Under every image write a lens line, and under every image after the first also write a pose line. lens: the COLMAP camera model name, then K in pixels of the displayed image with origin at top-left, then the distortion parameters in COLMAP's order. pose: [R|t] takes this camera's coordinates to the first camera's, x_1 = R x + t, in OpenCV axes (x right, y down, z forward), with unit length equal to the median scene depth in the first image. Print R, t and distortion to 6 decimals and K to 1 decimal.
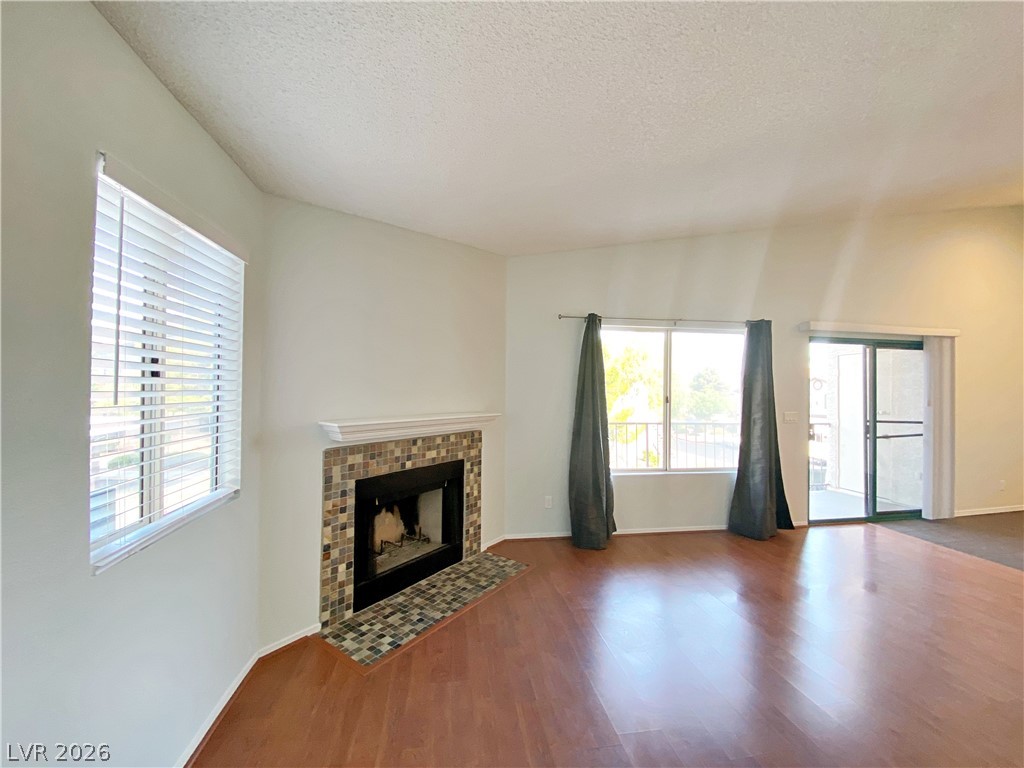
lens RADIAL K [[426.4, 0, 536.8], [0, 426.4, 385.0], [0, 0, 1]] dist [0.024678, -0.000252]
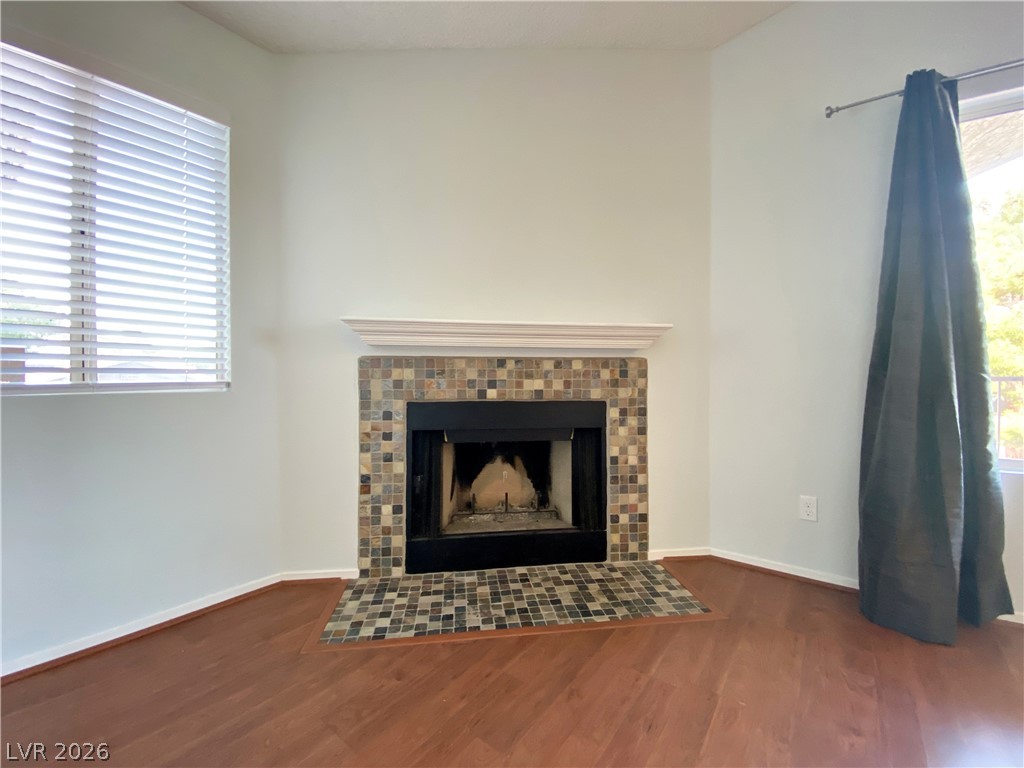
lens RADIAL K [[426.4, 0, 536.8], [0, 426.4, 385.0], [0, 0, 1]] dist [0.024678, -0.000252]
pose [[0.656903, -0.017249, -0.753778, 0.238113], [0.016437, 0.999828, -0.008555, 0.153846], [0.753796, -0.006770, 0.657073, 0.512627]]
